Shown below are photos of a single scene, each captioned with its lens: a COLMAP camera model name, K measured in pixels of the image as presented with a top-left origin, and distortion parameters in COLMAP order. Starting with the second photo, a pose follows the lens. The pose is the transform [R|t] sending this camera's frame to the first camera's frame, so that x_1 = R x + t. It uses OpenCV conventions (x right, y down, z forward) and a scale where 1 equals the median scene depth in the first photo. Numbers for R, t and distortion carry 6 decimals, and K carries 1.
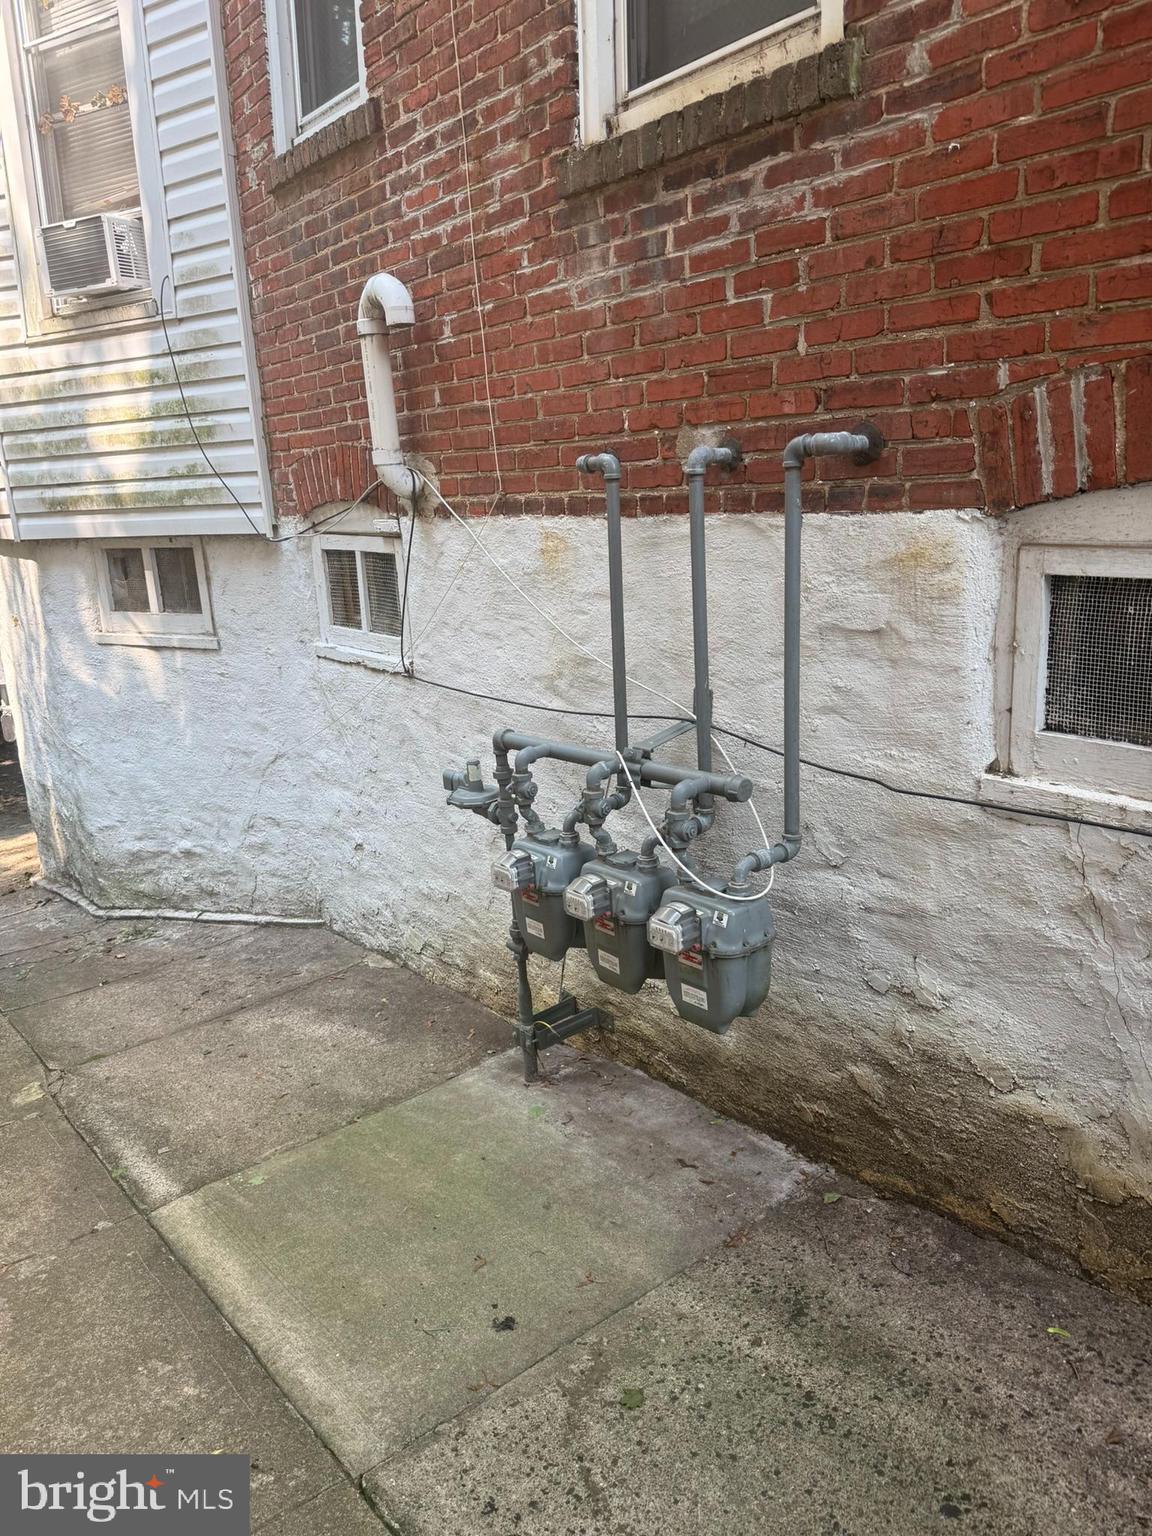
lens RADIAL K [[1079.5, 0, 563.2], [0, 1079.5, 762.7], [0, 0, 1]] dist [0.079793, -0.136253]
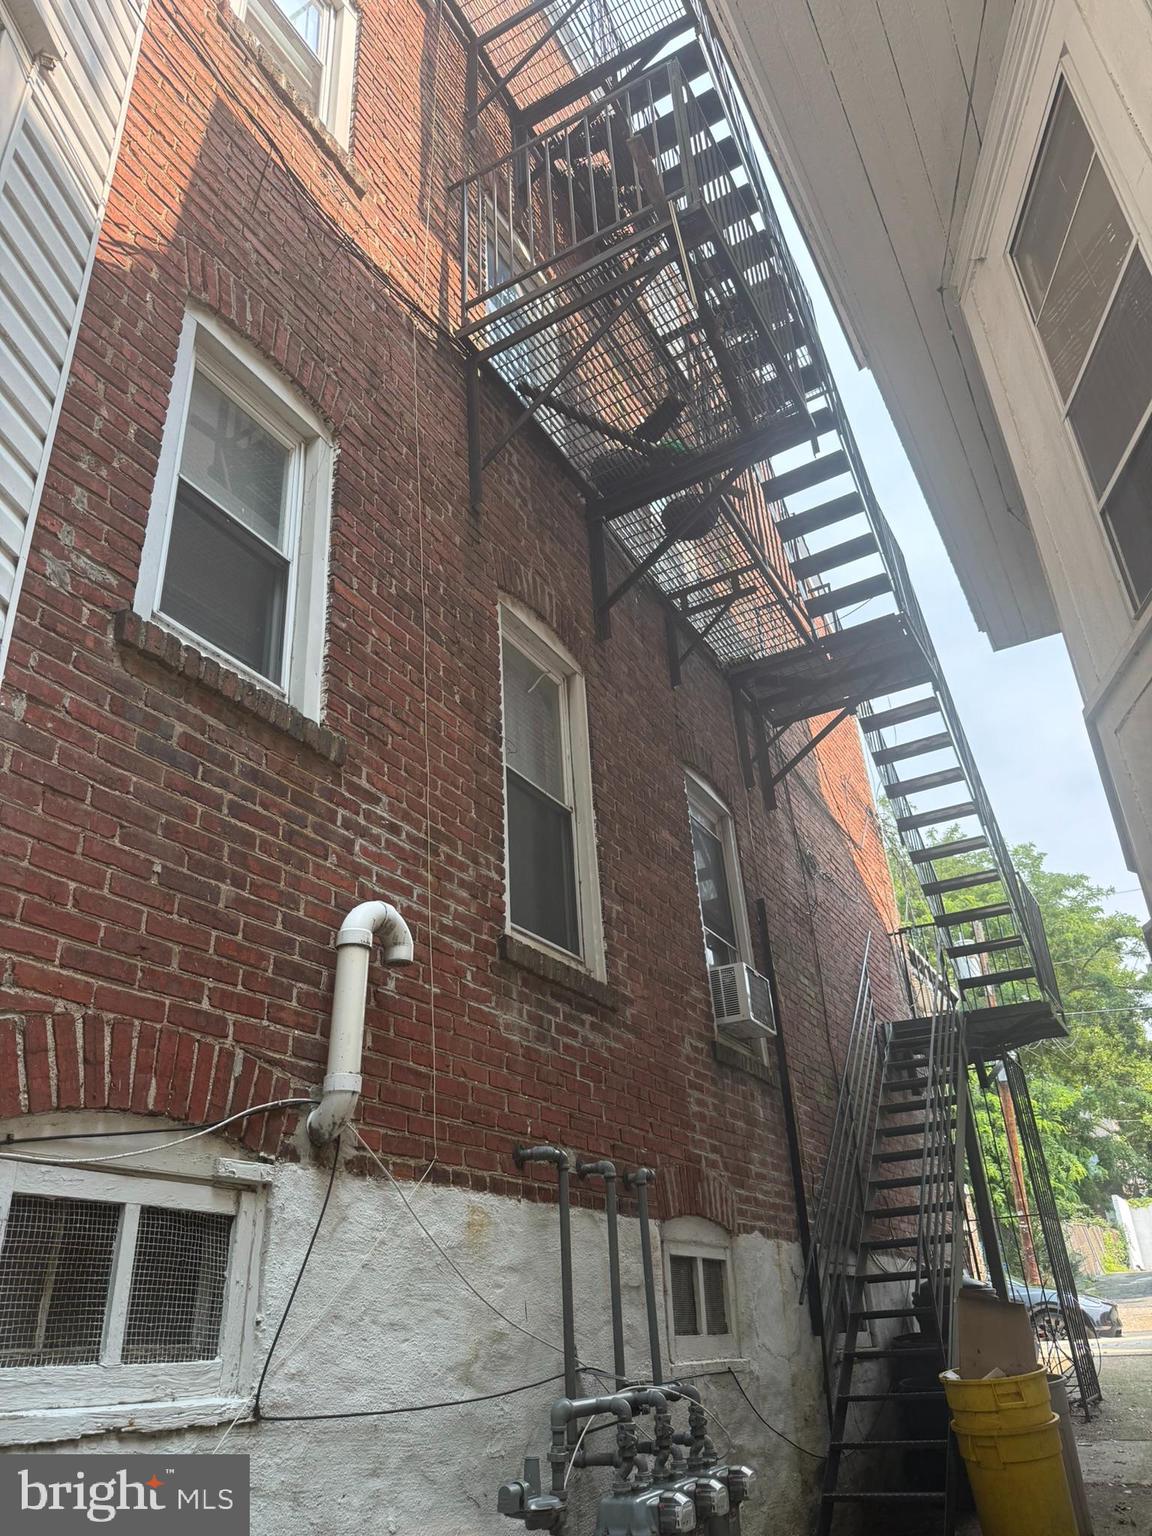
lens RADIAL K [[1079.5, 0, 563.2], [0, 1079.5, 762.7], [0, 0, 1]] dist [0.079793, -0.136253]
pose [[-0.370082, 0.487878, 0.790579, -1.111592], [0.283222, 0.869741, -0.404149, -0.130951], [-0.884774, 0.074341, -0.460053, 1.372166]]
